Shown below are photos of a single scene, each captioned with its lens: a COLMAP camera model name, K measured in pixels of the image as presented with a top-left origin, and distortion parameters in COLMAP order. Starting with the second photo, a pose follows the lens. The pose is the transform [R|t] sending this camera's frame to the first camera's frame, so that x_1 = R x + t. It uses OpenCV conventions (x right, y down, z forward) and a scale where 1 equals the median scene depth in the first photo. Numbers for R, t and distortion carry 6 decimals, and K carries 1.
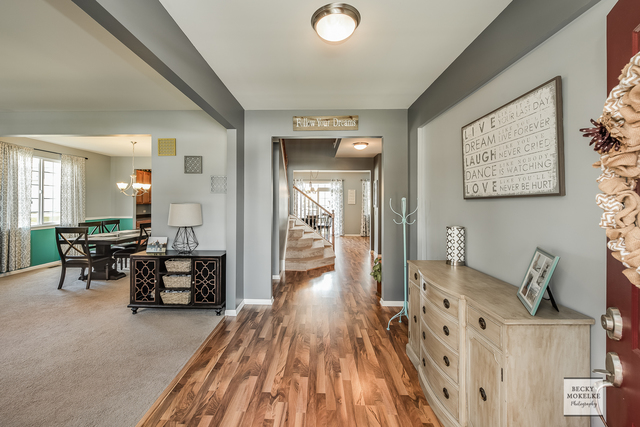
lens RADIAL K [[265.2, 0, 310.2], [0, 265.2, 199.4], [0, 0, 1]] dist [-0.003512, -0.001037]
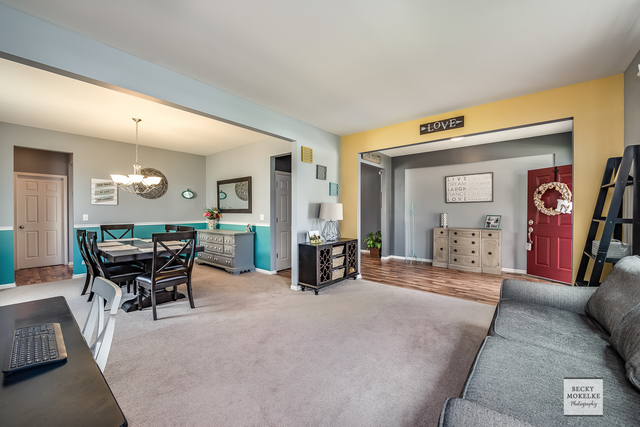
lens RADIAL K [[251.6, 0, 319.3], [0, 251.6, 211.7], [0, 0, 1]] dist [-0.006044, -0.000208]
pose [[0.617282, -0.006428, 0.786716, -1.381876], [-0.006111, 0.999897, 0.012965, 0.038411], [-0.786718, -0.012811, 0.617179, 0.266720]]
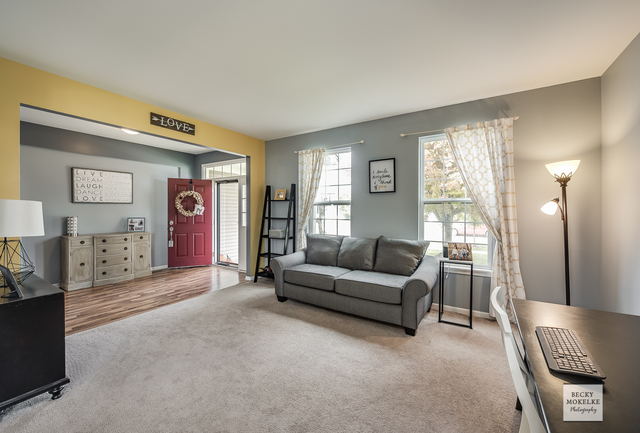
lens RADIAL K [[258.3, 0, 322.4], [0, 258.3, 212.2], [0, 0, 1]] dist [-0.004214, -0.000381]
pose [[-0.861053, -0.010253, 0.508411, -1.270017], [-0.012036, 0.999928, -0.000218, 0.029255], [-0.508372, -0.006307, -0.861114, 1.061576]]
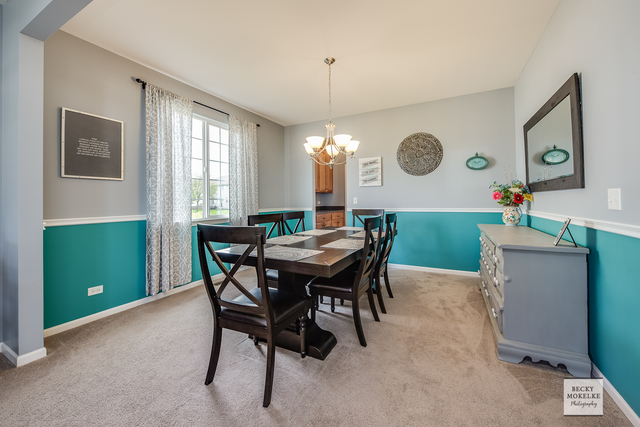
lens RADIAL K [[251.6, 0, 327.9], [0, 251.6, 197.9], [0, 0, 1]] dist [-0.006044, -0.000208]
pose [[0.907514, -0.017290, -0.419665, -0.723498], [0.017922, 0.999836, -0.002437, 0.079223], [0.419638, -0.005309, 0.907676, 0.848943]]
